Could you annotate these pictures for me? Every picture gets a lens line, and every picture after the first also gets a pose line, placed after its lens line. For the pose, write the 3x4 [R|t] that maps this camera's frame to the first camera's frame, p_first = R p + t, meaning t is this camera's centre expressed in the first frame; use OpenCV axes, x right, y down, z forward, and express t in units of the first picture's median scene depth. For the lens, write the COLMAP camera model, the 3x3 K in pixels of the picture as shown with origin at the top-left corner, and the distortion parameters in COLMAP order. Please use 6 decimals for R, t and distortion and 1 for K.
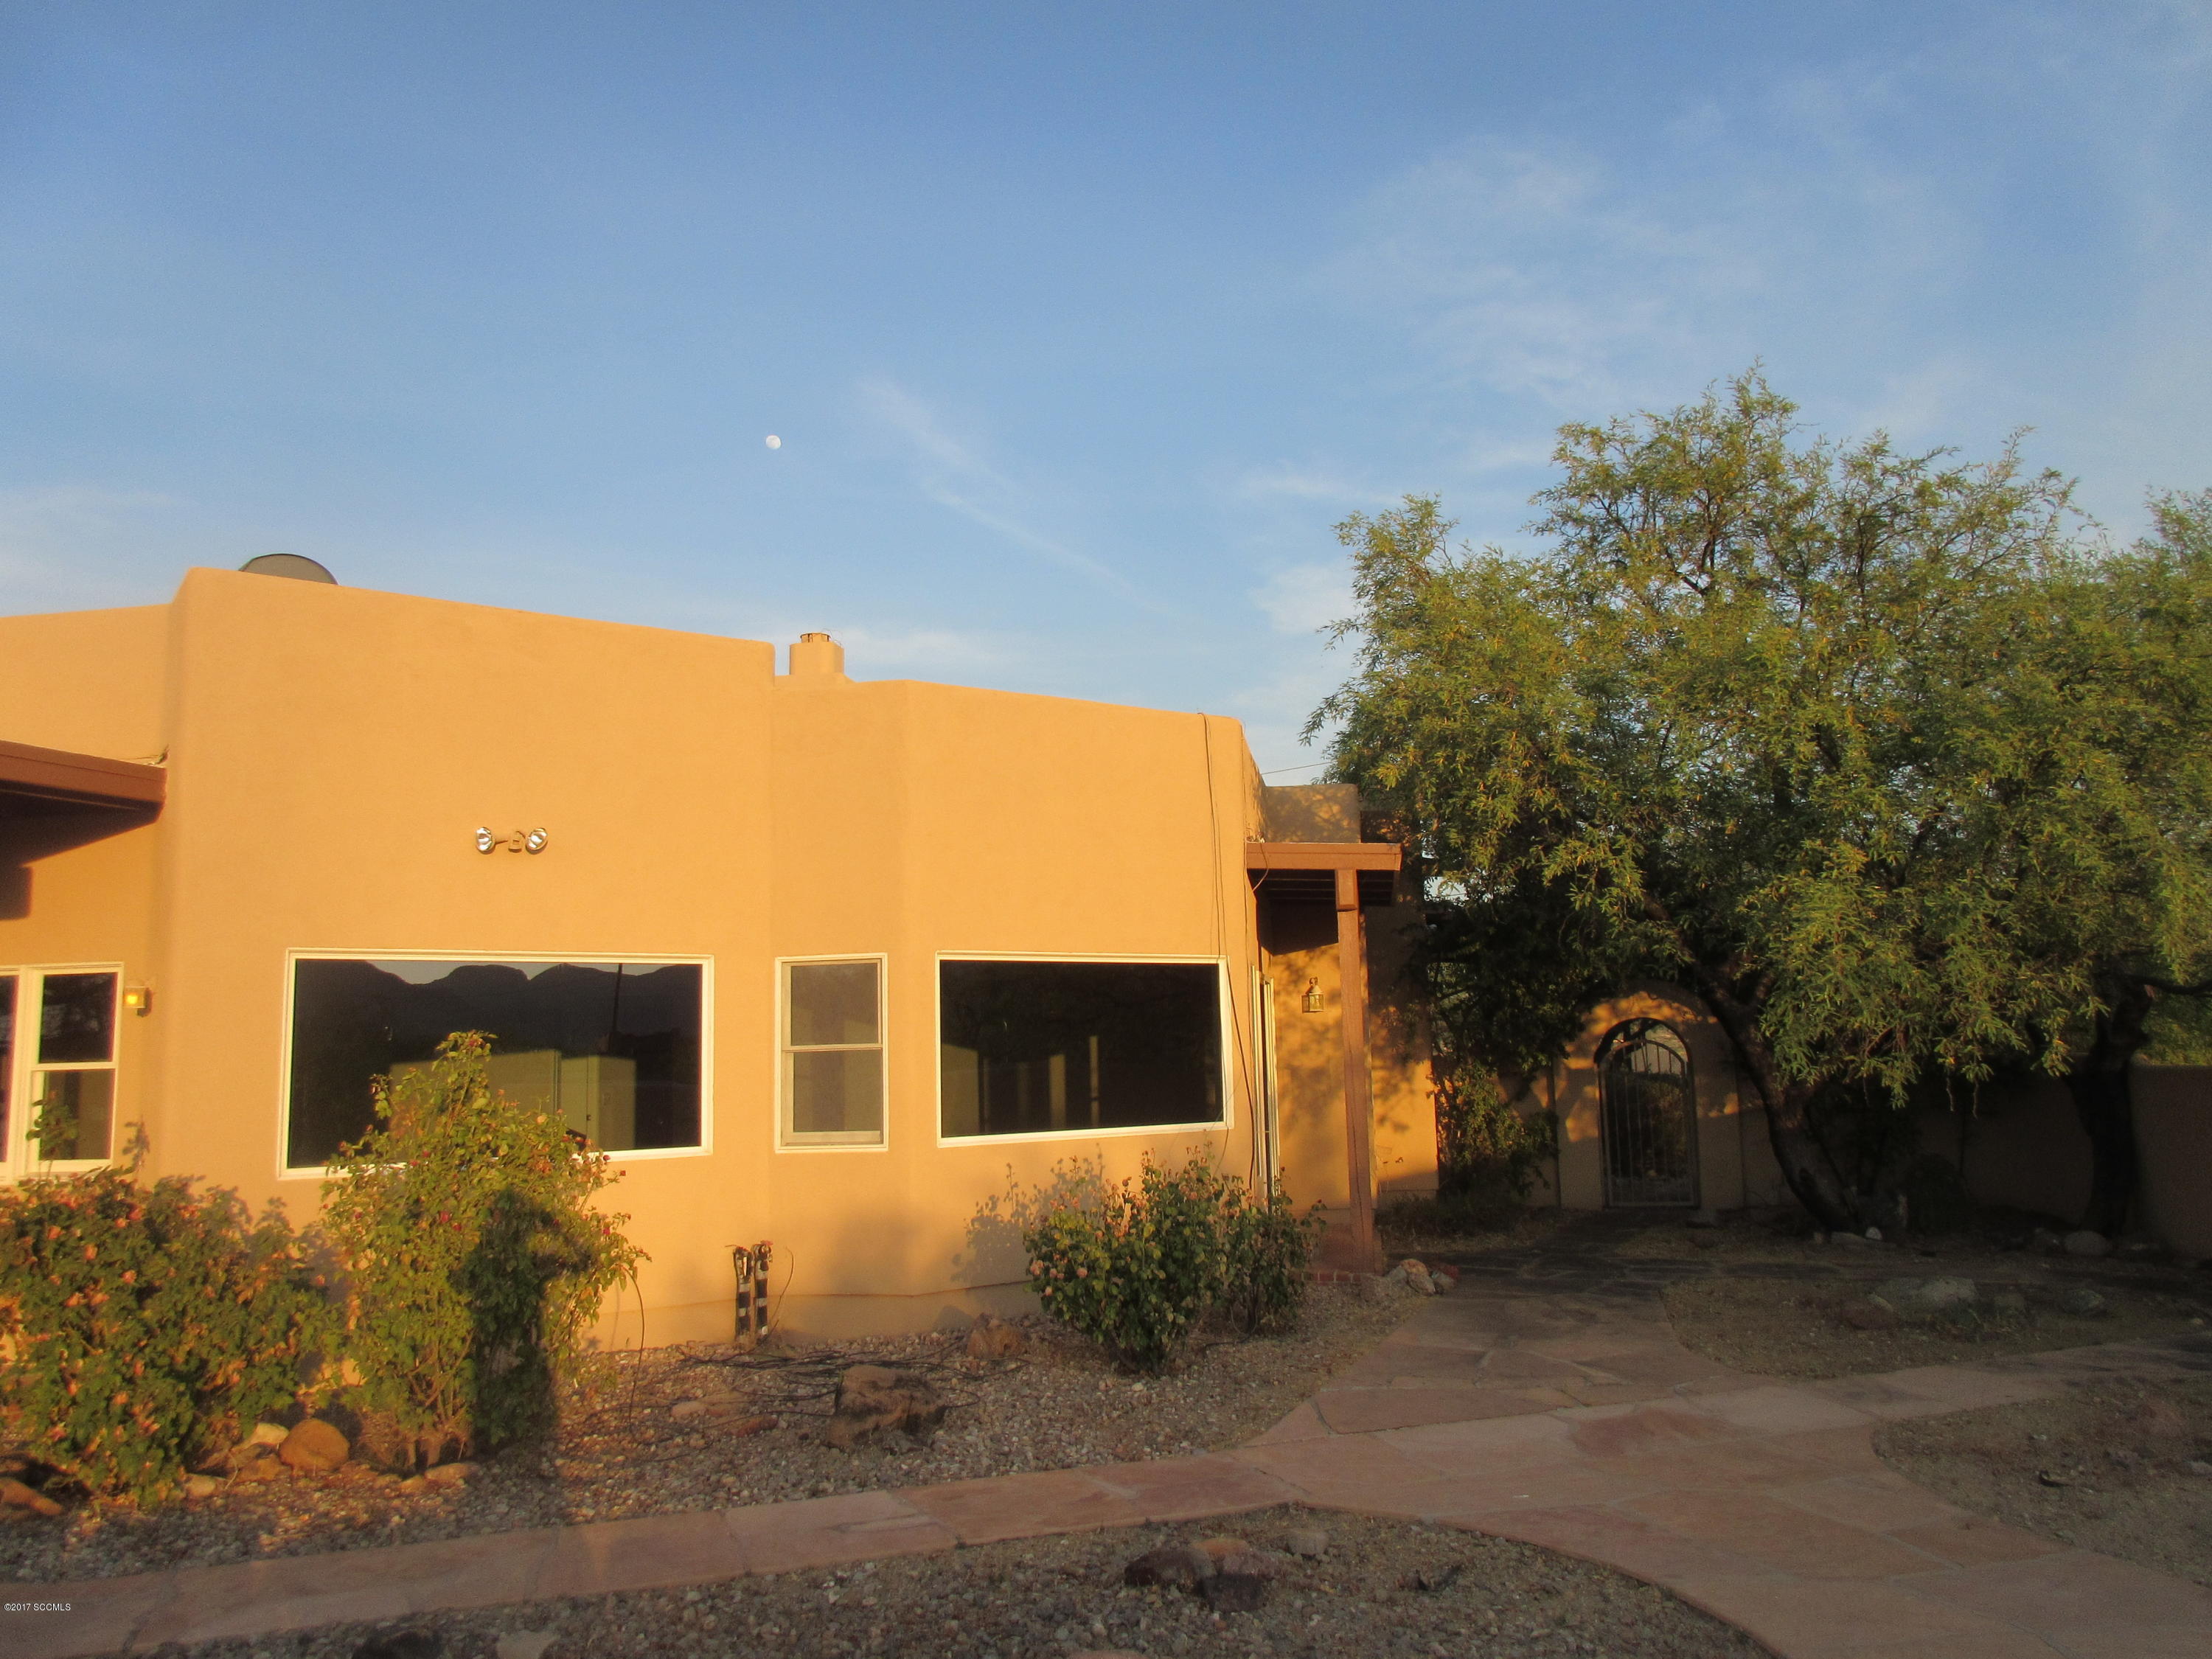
lens RADIAL K [[1634.8, 0, 1106.0], [0, 1634.8, 829.5], [0, 0, 1]] dist [-0.009047, -0.004132]
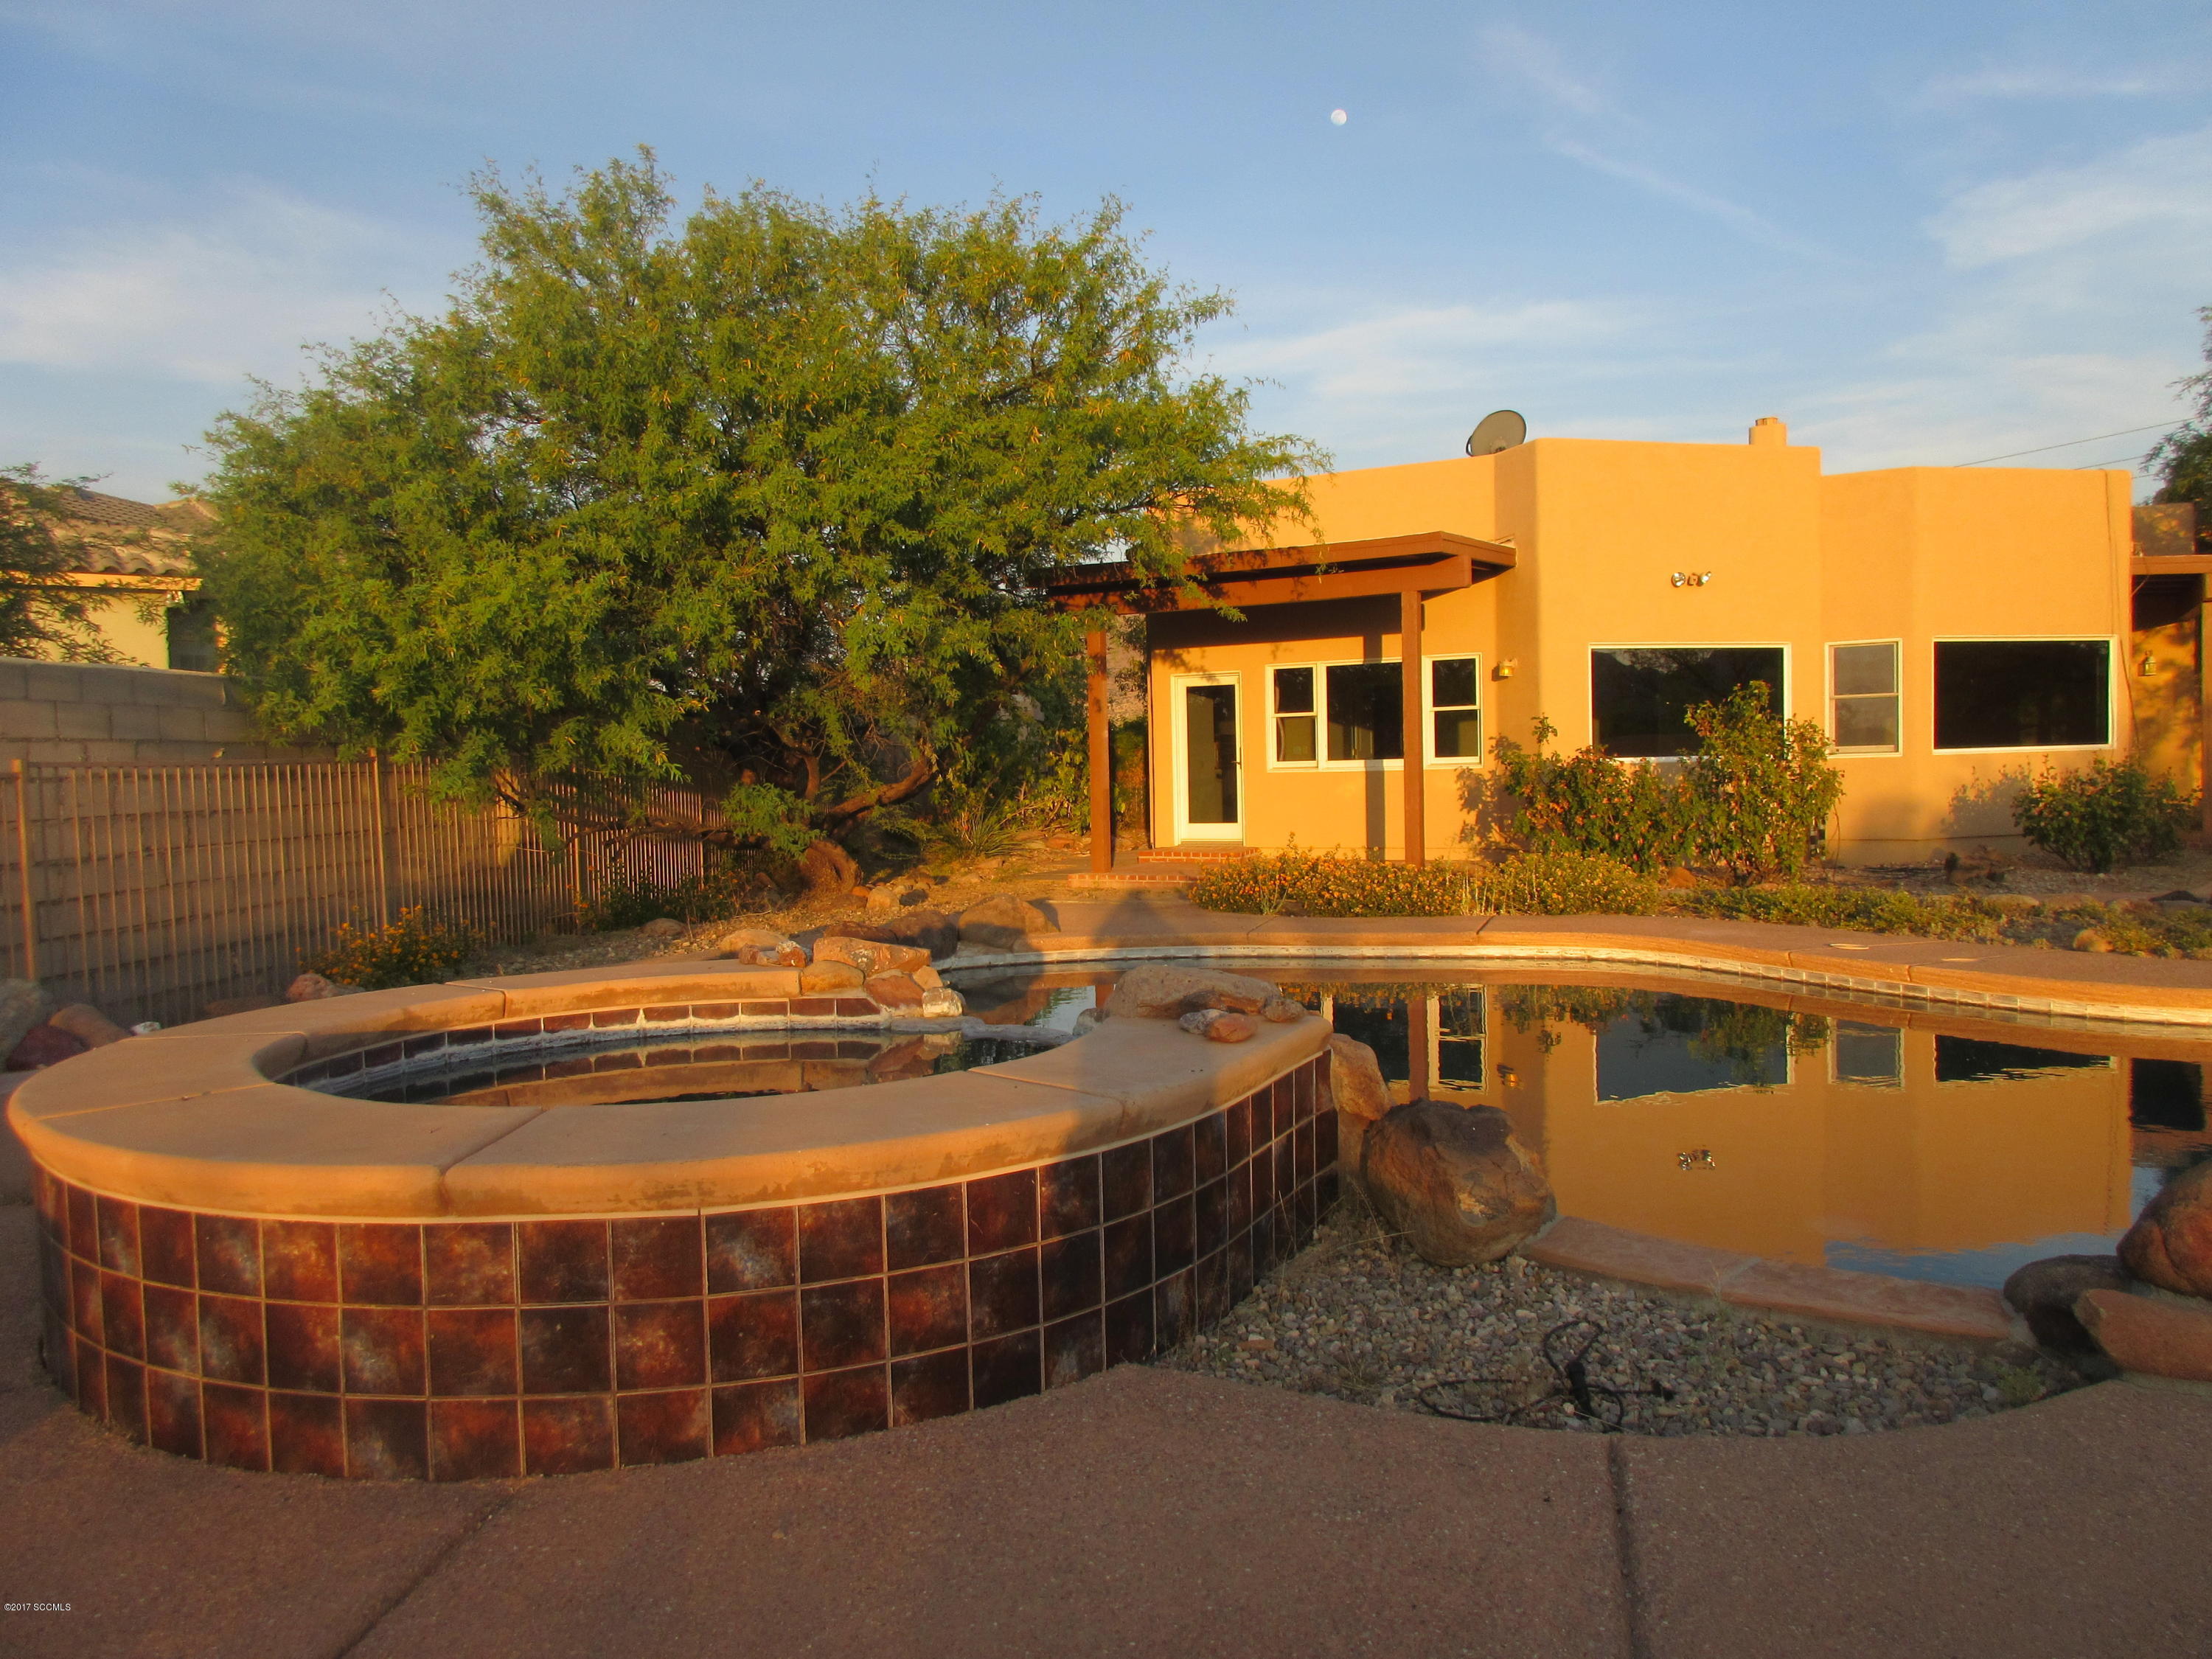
lens RADIAL K [[1634.8, 0, 1106.0], [0, 1634.8, 829.5], [0, 0, 1]] dist [-0.009047, -0.004132]
pose [[0.937640, 0.014994, -0.347284, -0.296193], [0.049447, 0.983156, 0.175951, -0.060965], [0.344073, -0.182151, 0.921105, -0.785290]]
